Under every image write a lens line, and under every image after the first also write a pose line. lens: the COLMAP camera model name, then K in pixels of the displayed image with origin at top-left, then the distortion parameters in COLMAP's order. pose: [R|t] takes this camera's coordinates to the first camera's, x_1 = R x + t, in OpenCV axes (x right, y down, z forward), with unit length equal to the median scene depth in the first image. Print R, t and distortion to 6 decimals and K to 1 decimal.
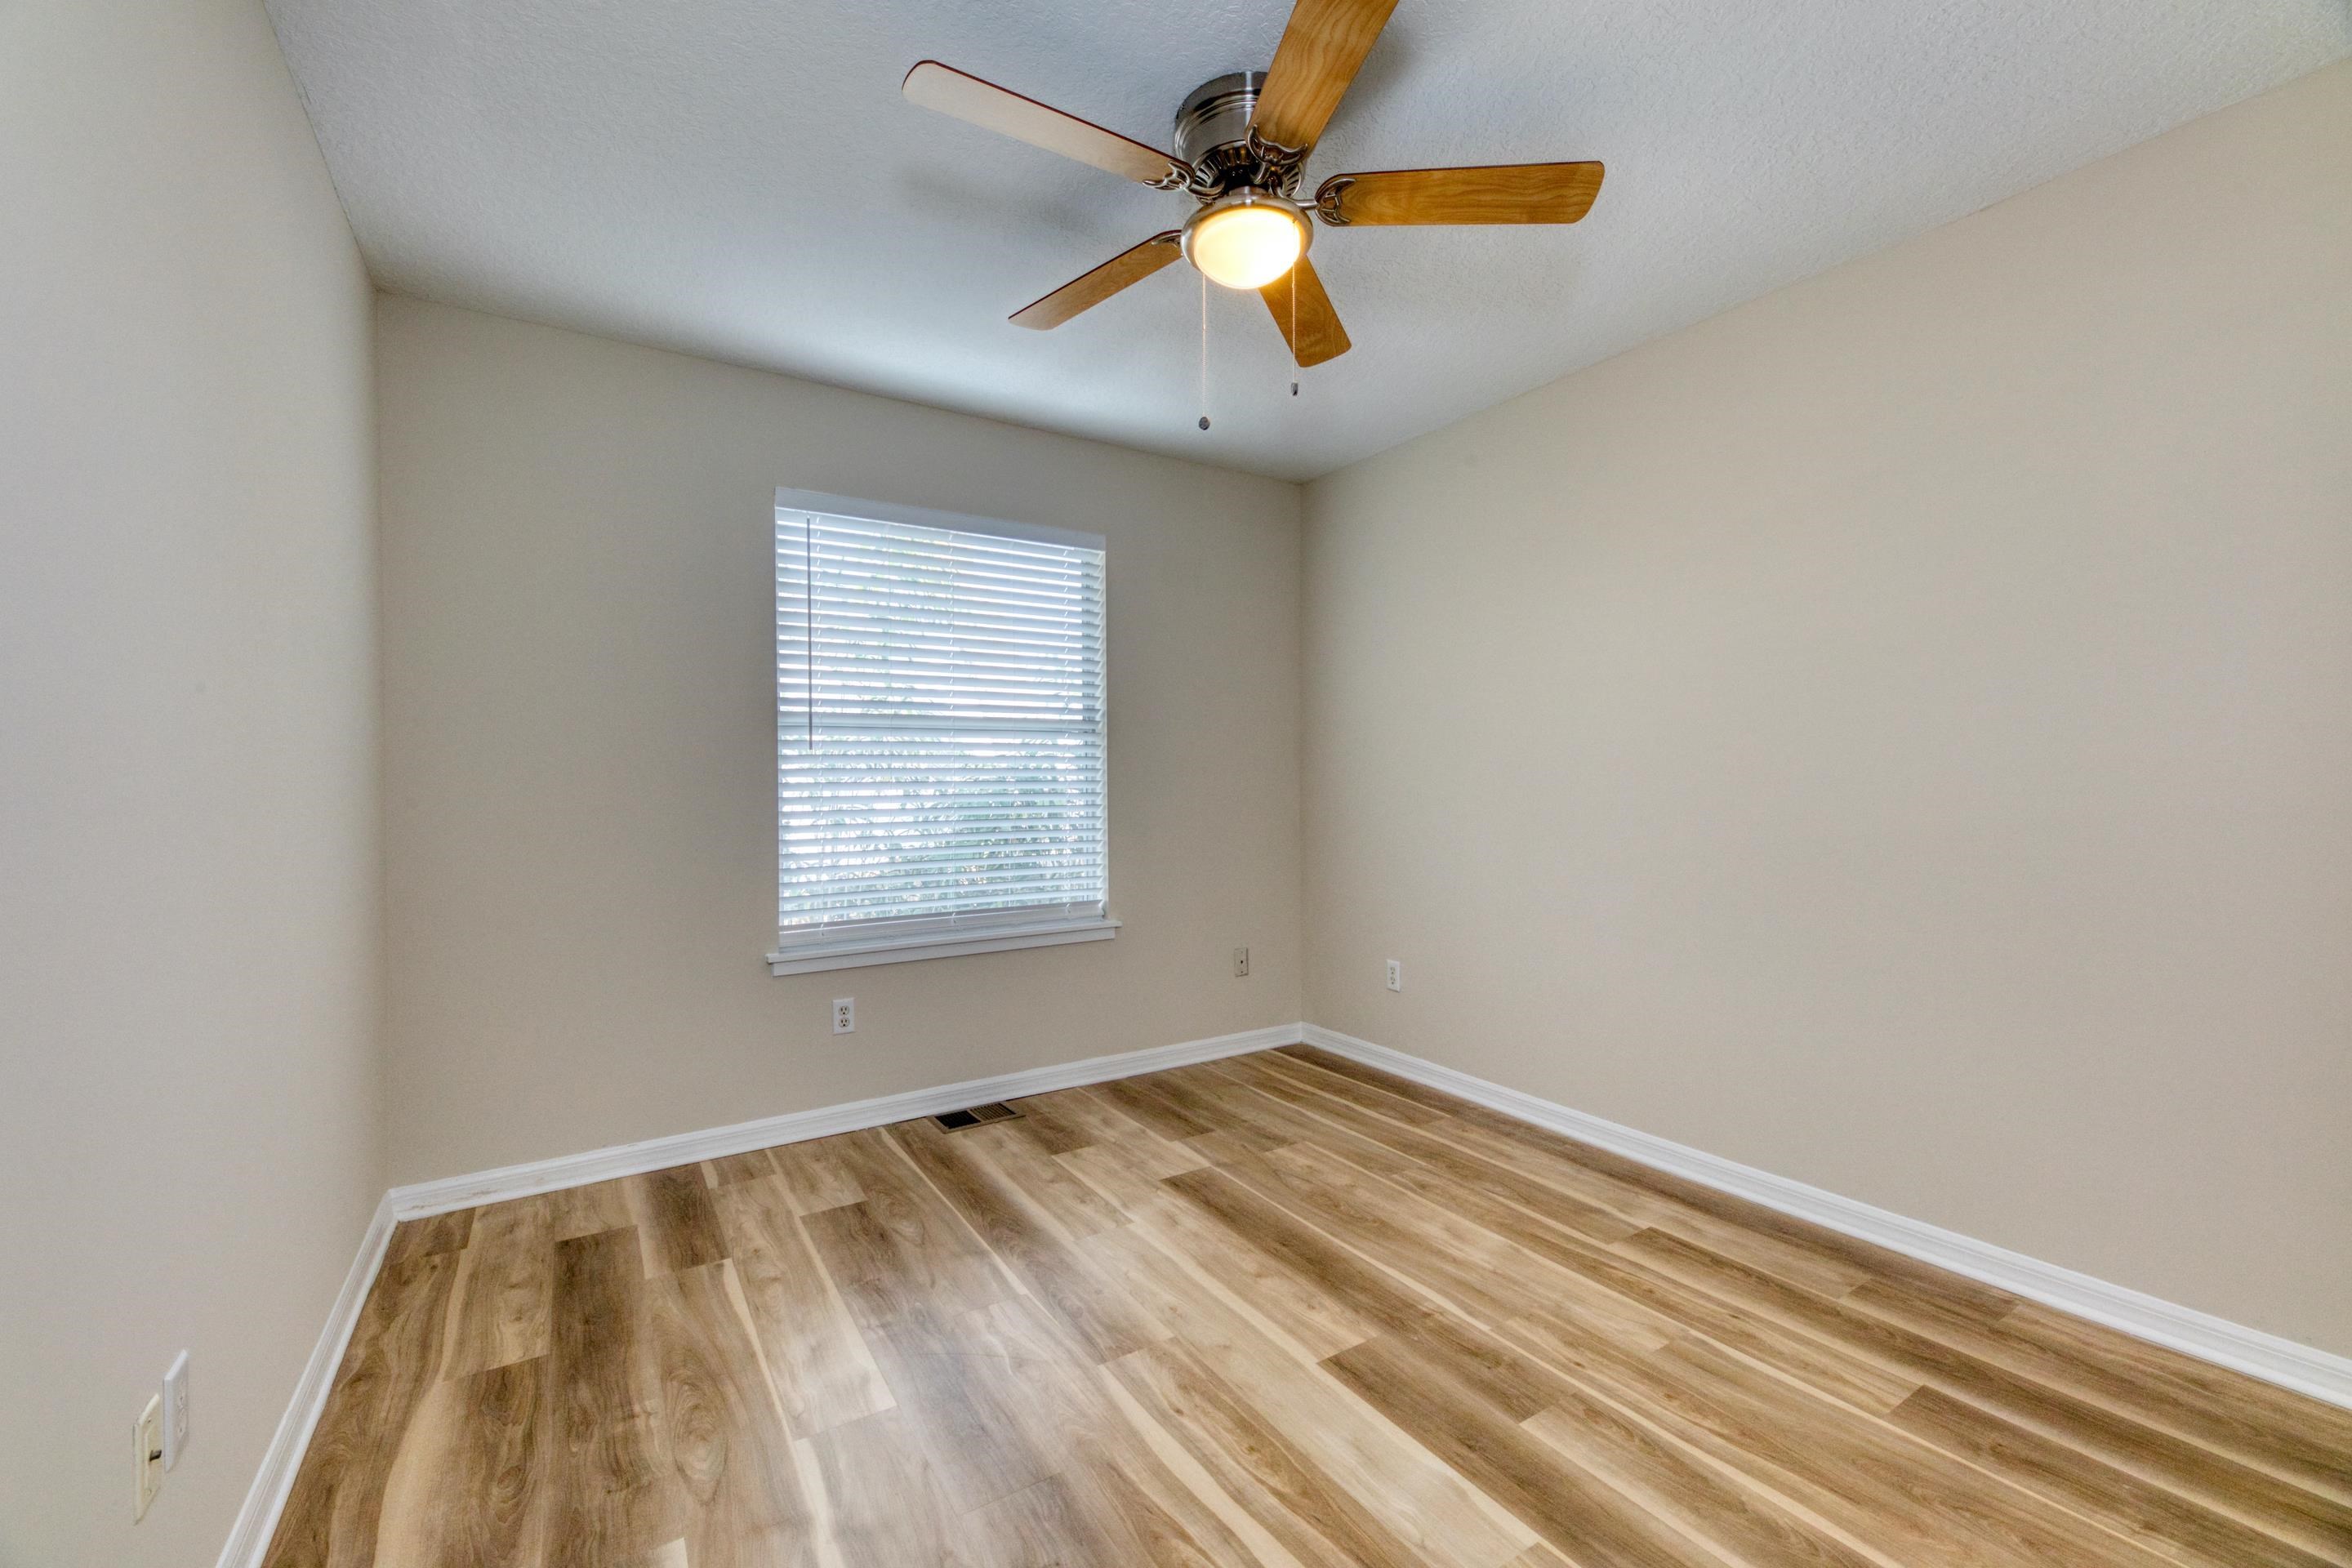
lens RADIAL K [[947.8, 0, 1178.6], [0, 947.8, 771.8], [0, 0, 1]] dist [0.000921, -0.003571]
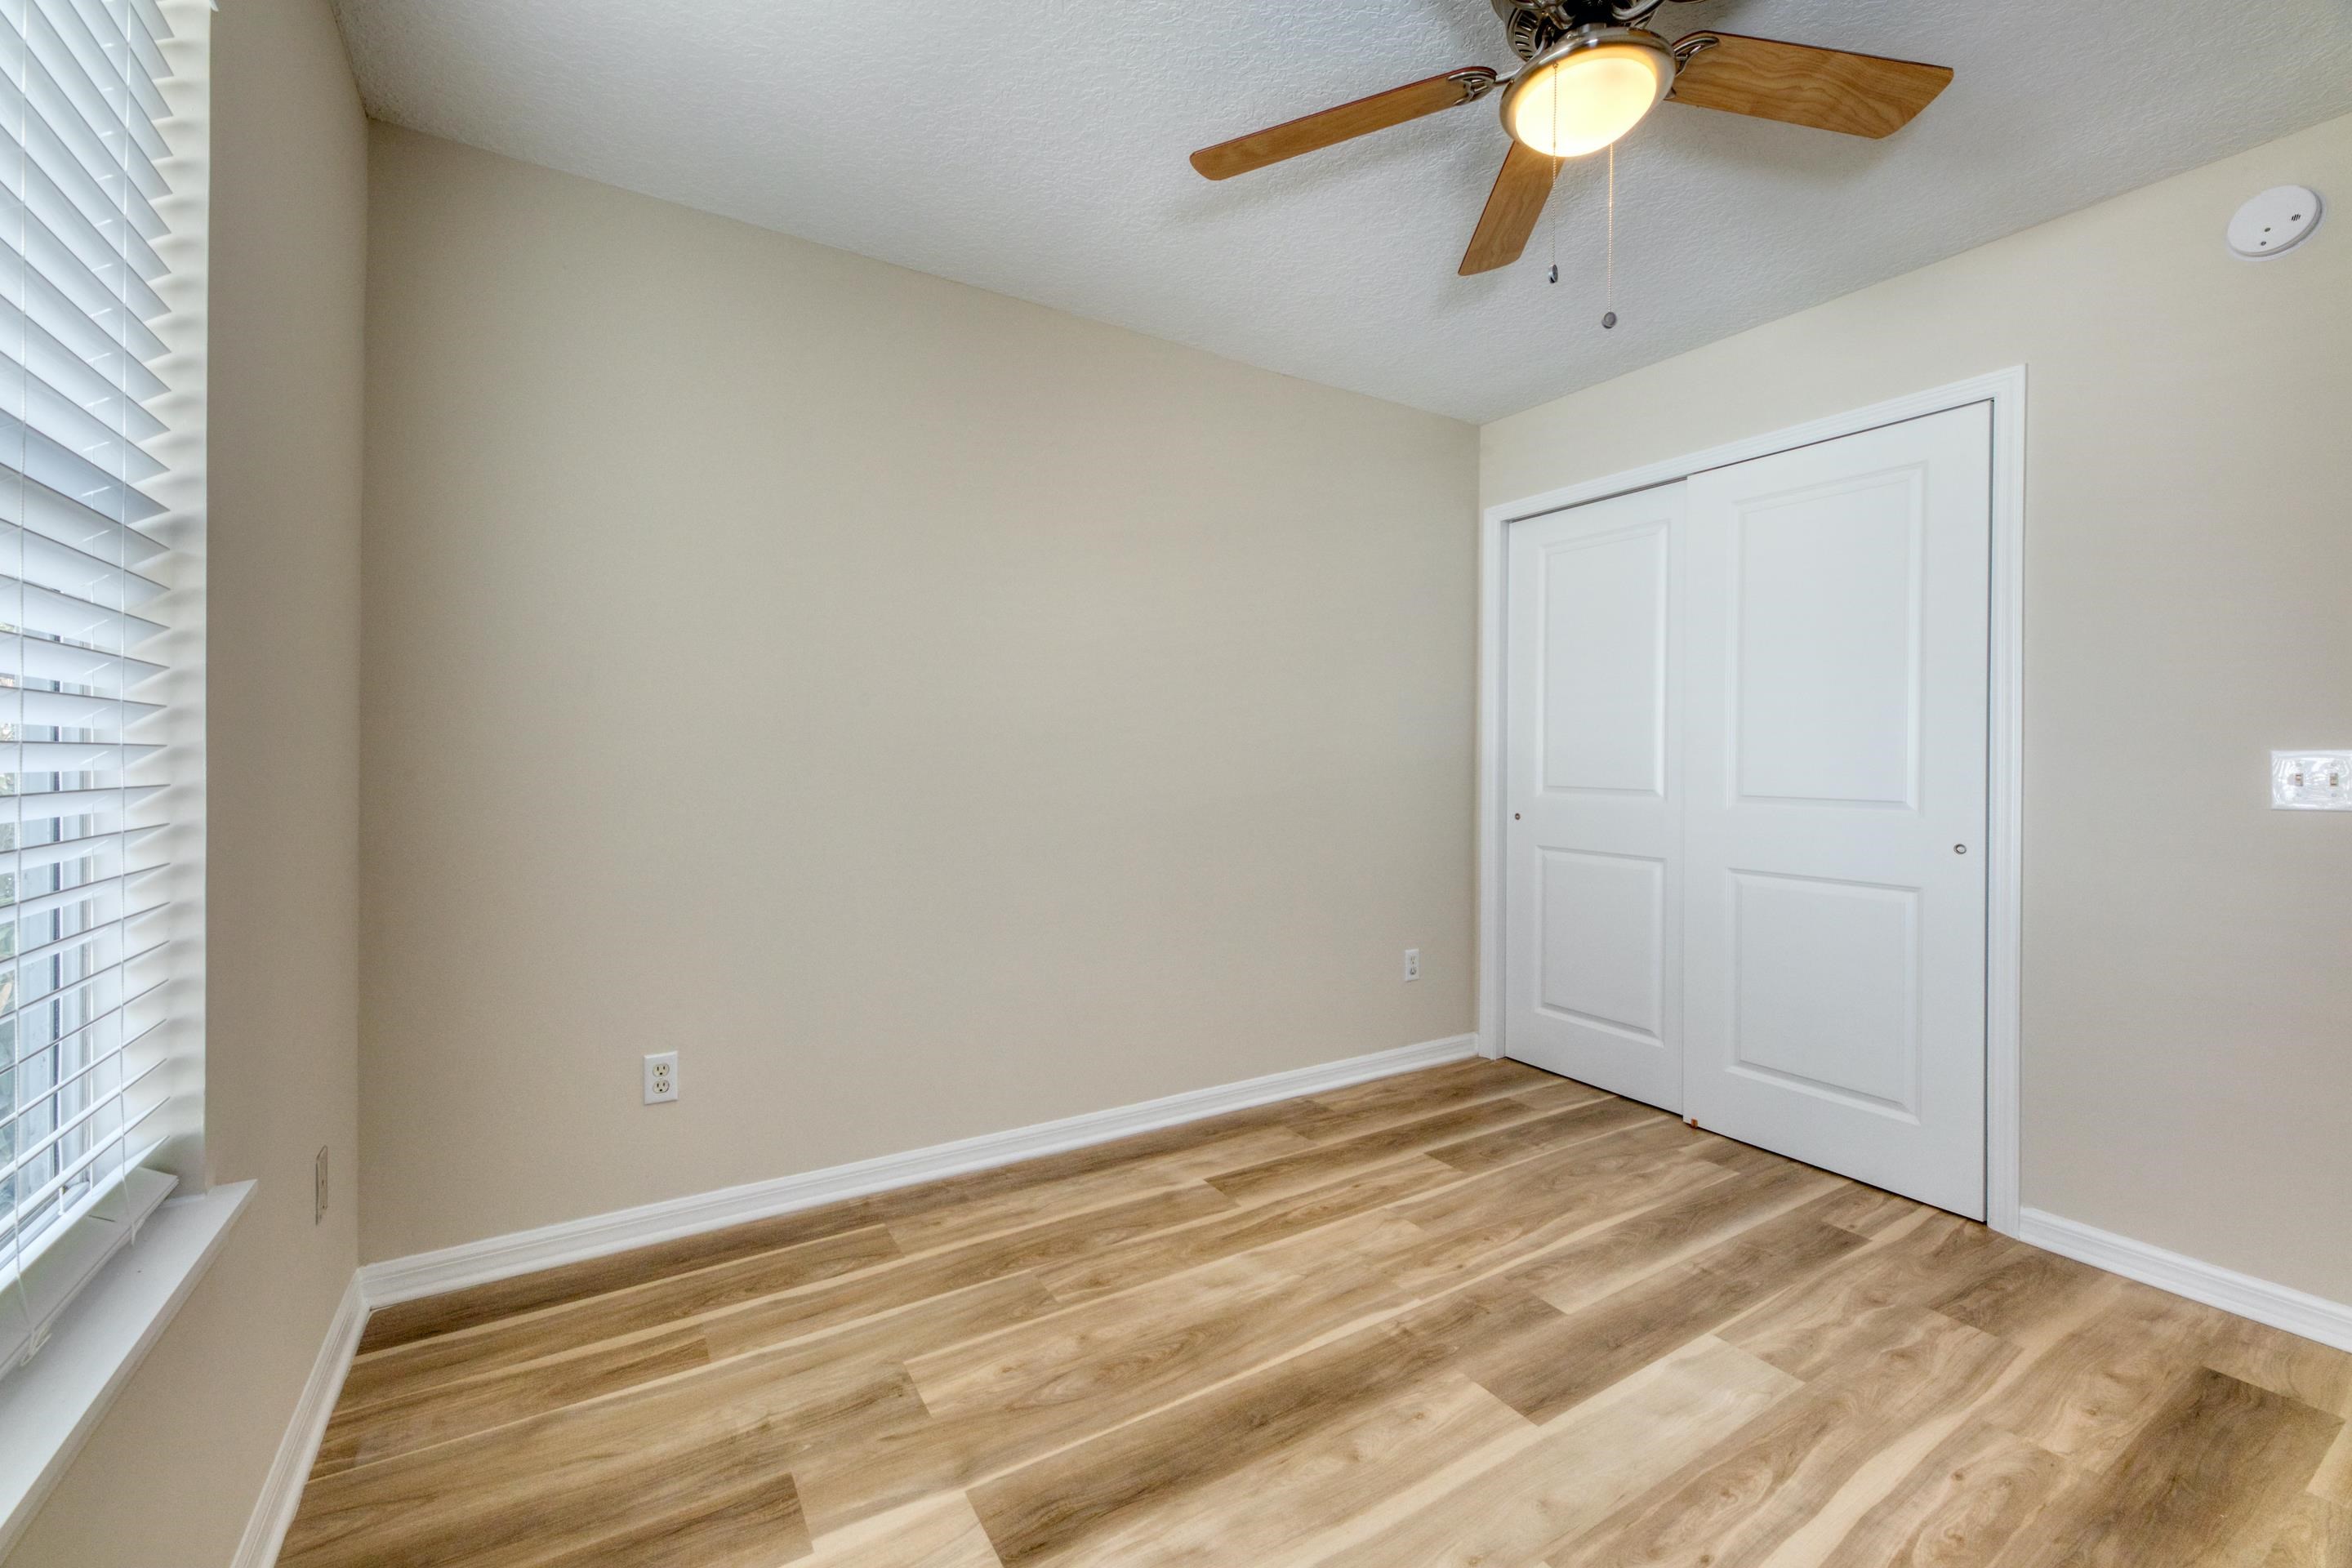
lens RADIAL K [[947.8, 0, 1178.6], [0, 947.8, 771.8], [0, 0, 1]] dist [0.000921, -0.003571]
pose [[0.021310, -0.009069, 0.999732, -0.532424], [-0.015522, 0.999835, 0.009401, 0.014302], [-0.999652, -0.015719, 0.021166, 0.967767]]
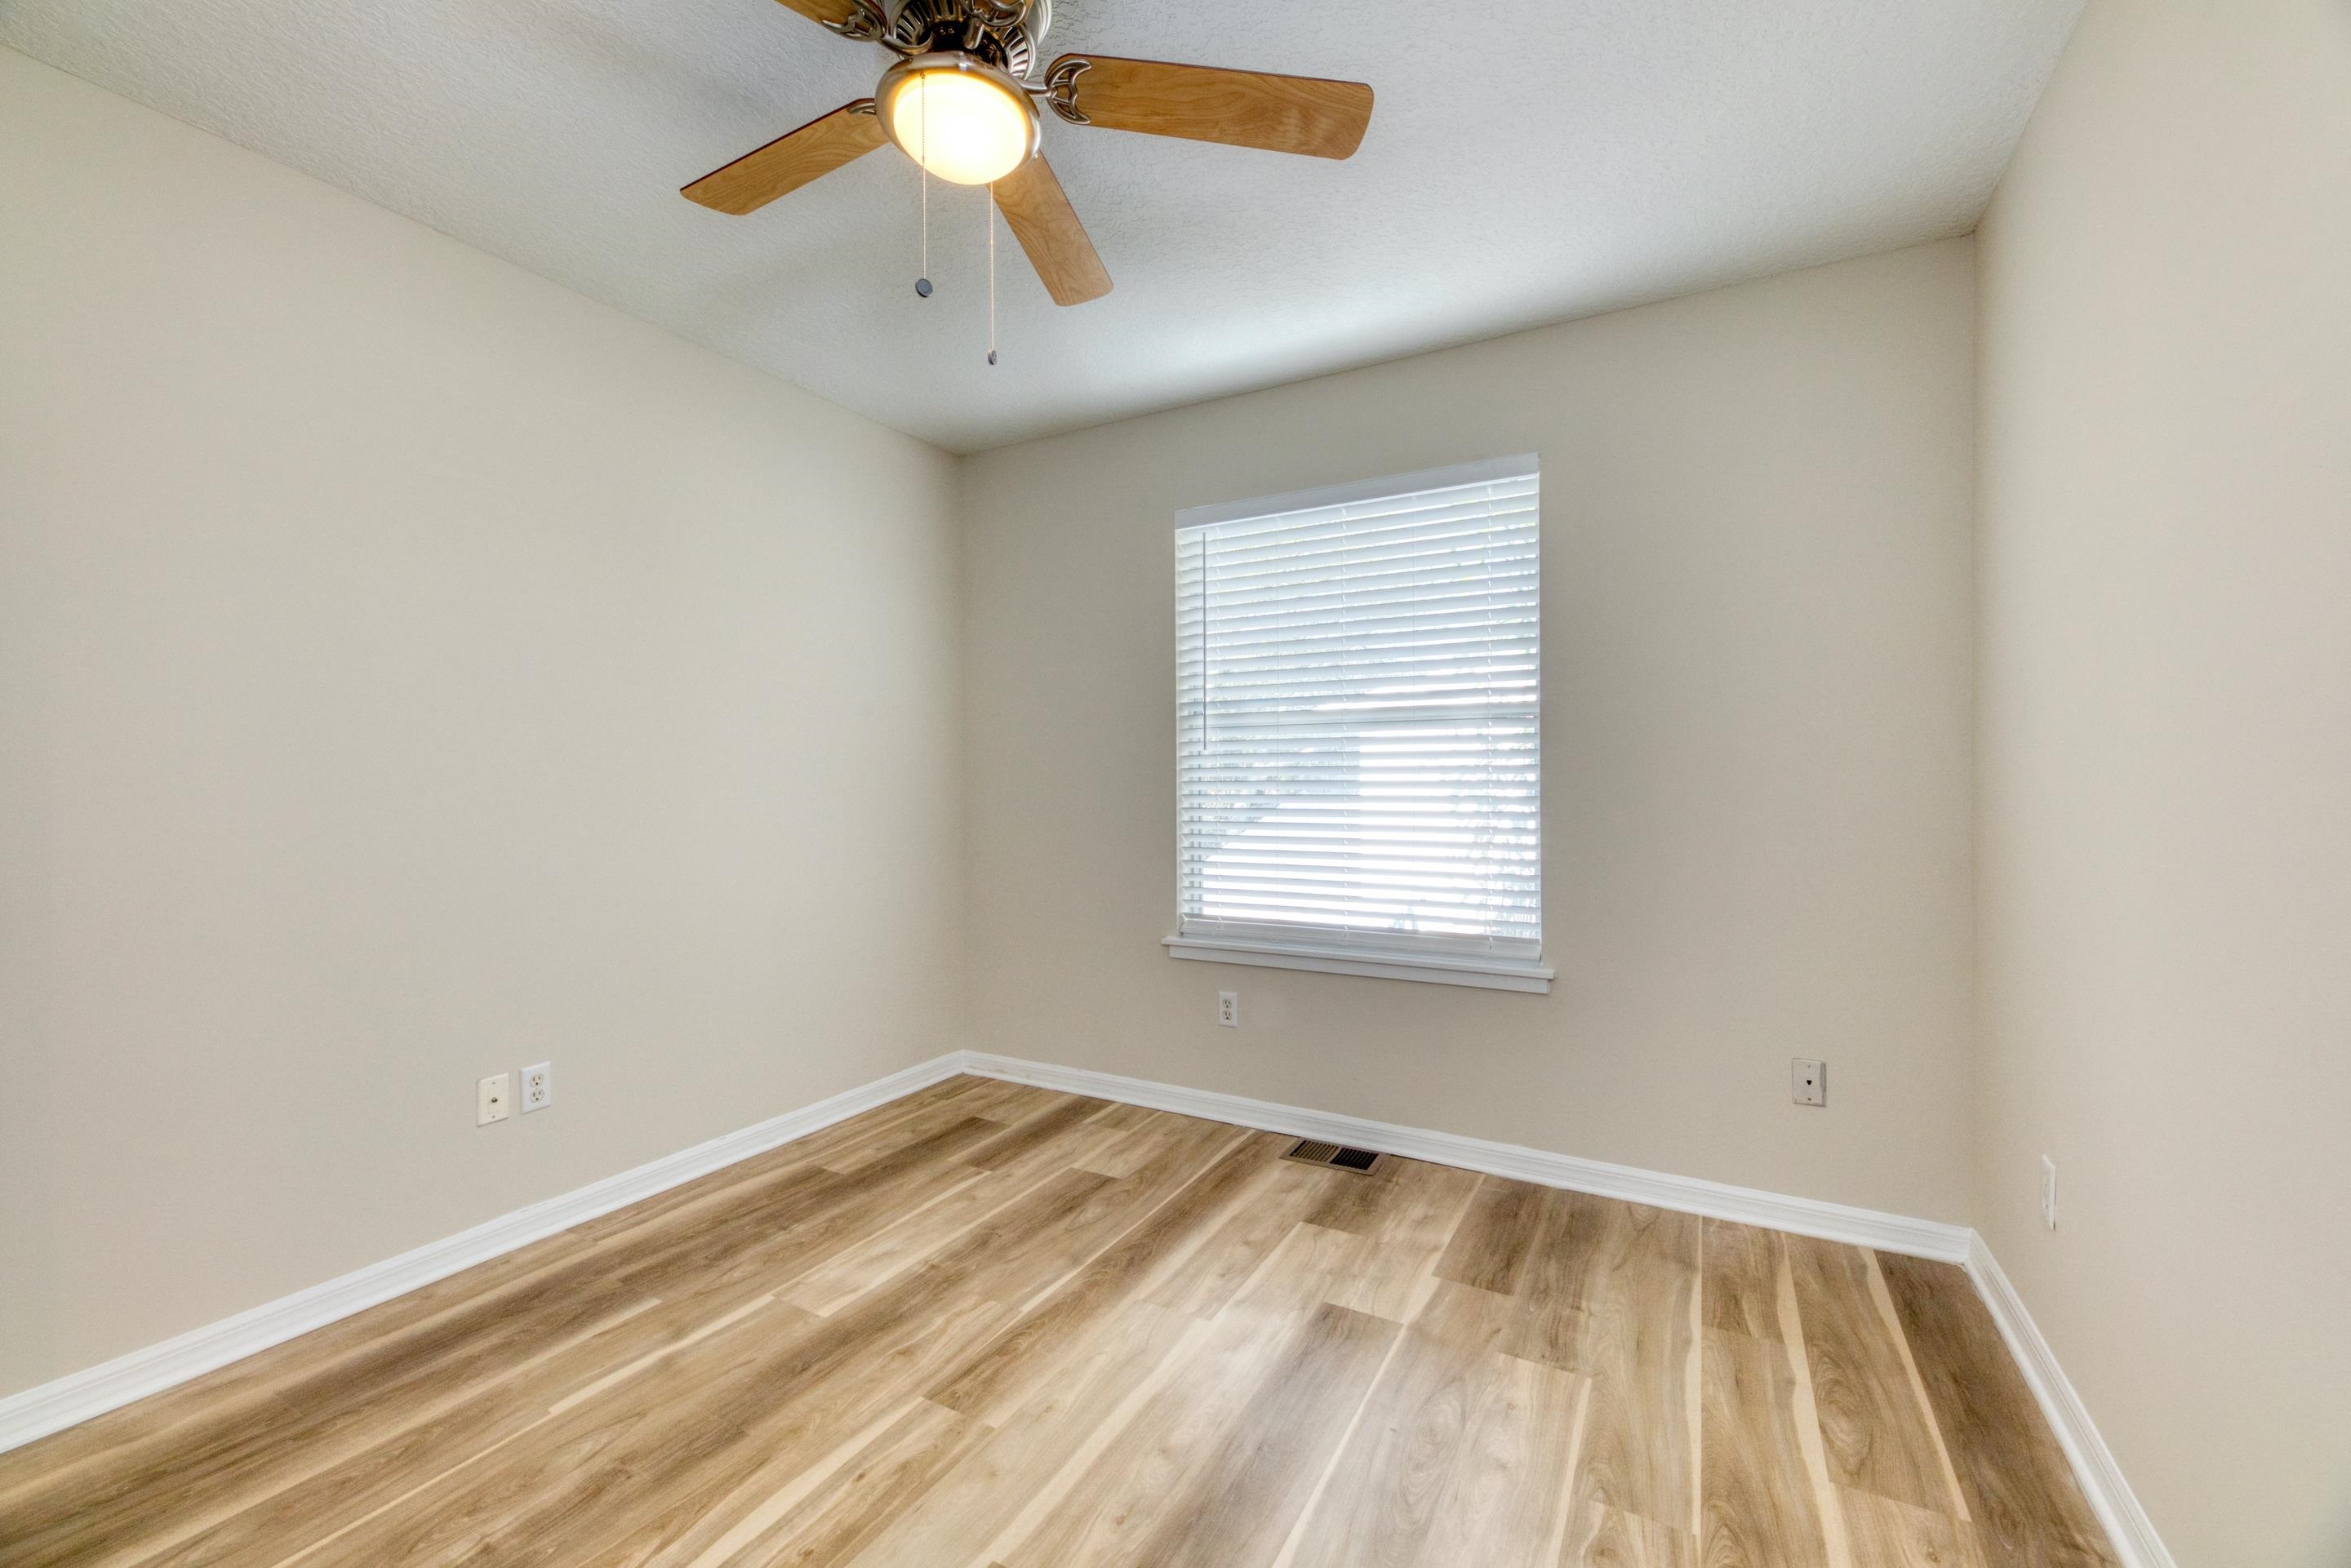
lens RADIAL K [[947.3, 0, 1178.1], [0, 947.3, 771.8], [0, 0, 1]] dist [0.000921, -0.003571]
pose [[0.473415, -0.003369, -0.880833, 0.640868], [0.007419, 0.999972, 0.000162, -0.000074], [0.880808, -0.006611, 0.473427, 0.570108]]
